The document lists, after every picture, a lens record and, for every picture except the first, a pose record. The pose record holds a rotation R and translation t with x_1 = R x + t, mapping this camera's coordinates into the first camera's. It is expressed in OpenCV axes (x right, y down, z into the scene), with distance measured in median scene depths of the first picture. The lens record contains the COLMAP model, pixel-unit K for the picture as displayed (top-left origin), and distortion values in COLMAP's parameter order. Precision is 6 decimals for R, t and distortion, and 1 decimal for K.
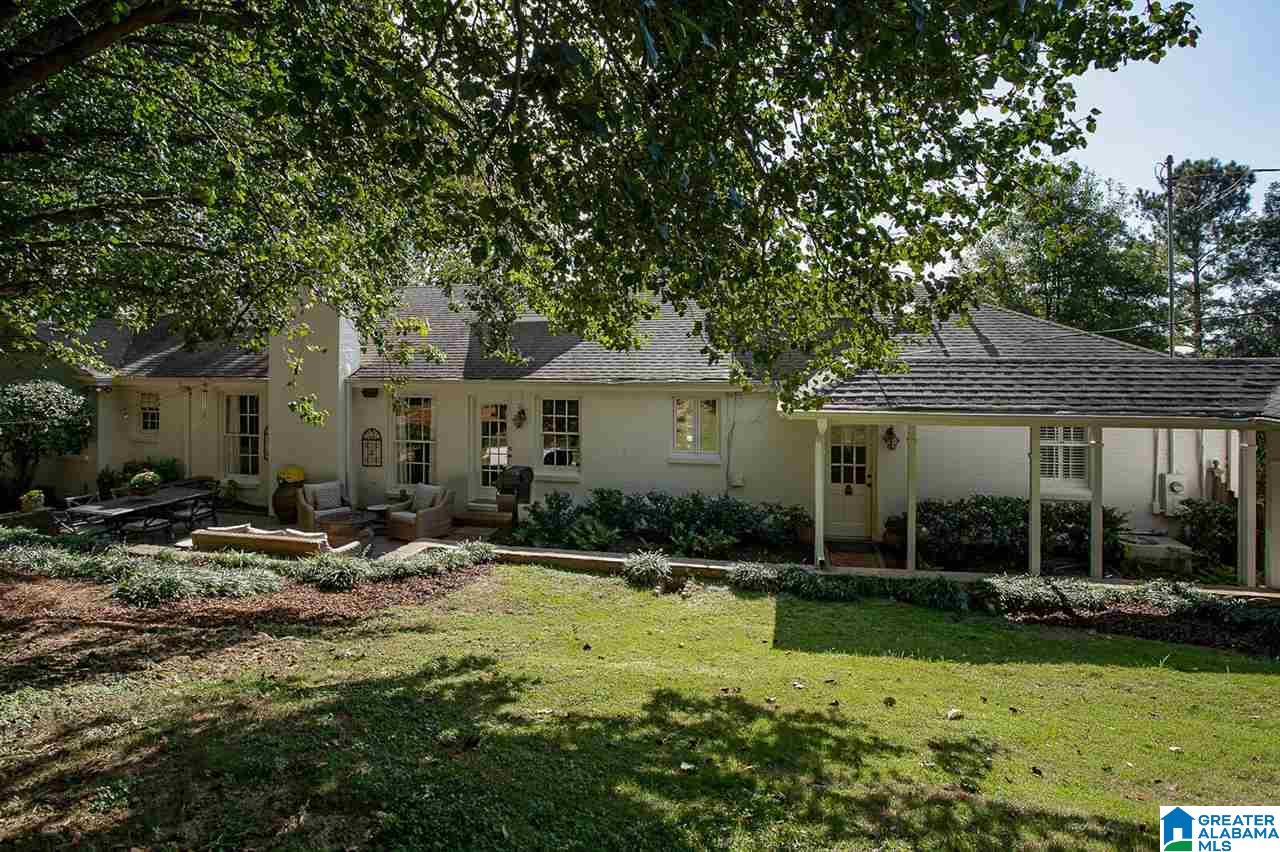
lens RADIAL K [[636.6, 0, 622.2], [0, 636.6, 371.9], [0, 0, 1]] dist [-0.082671, 0.028685]
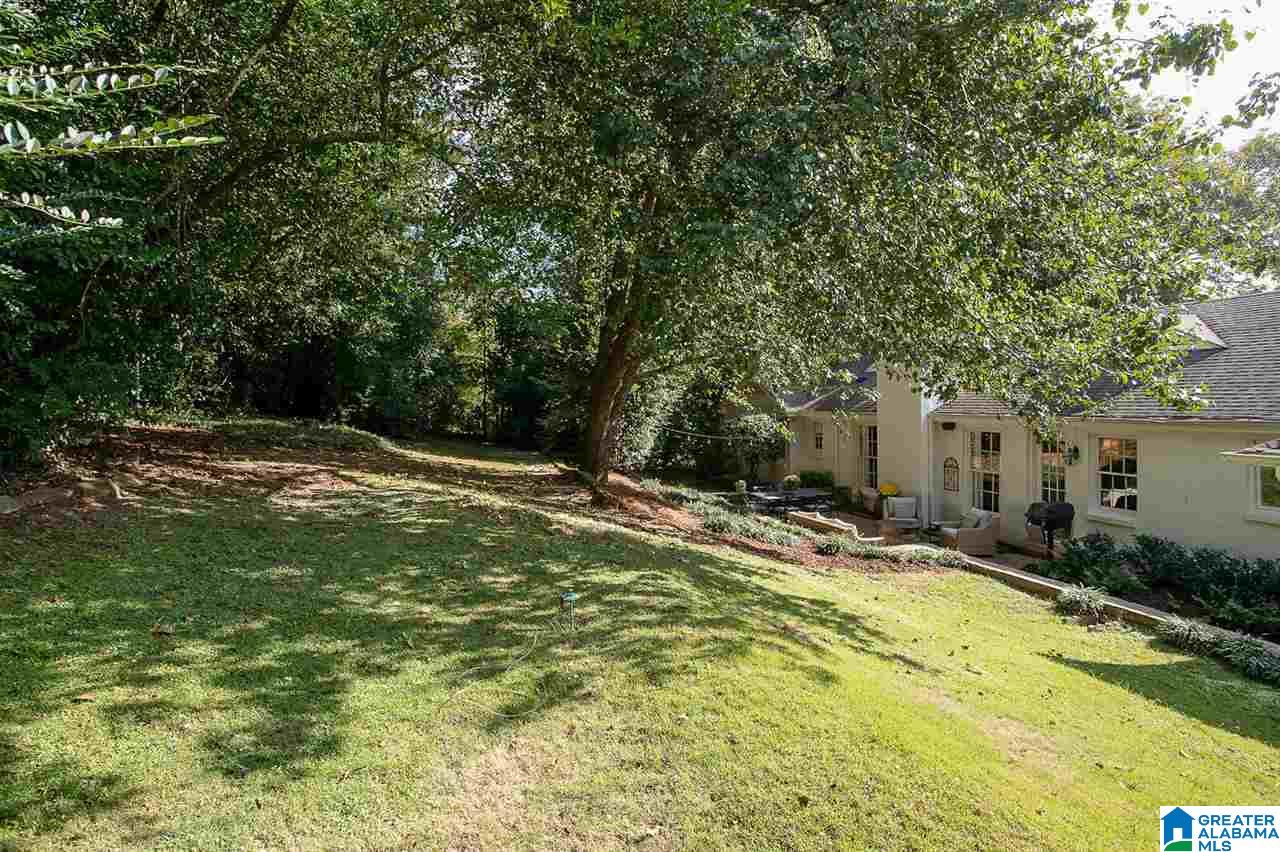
lens RADIAL K [[656.3, 0, 644.3], [0, 656.3, 415.8], [0, 0, 1]] dist [-0.083850, 0.025549]
pose [[0.493700, 0.015433, -0.869496, 0.387193], [-0.003372, 0.999869, 0.015833, -0.003320], [0.869626, -0.004885, 0.493687, -0.084777]]
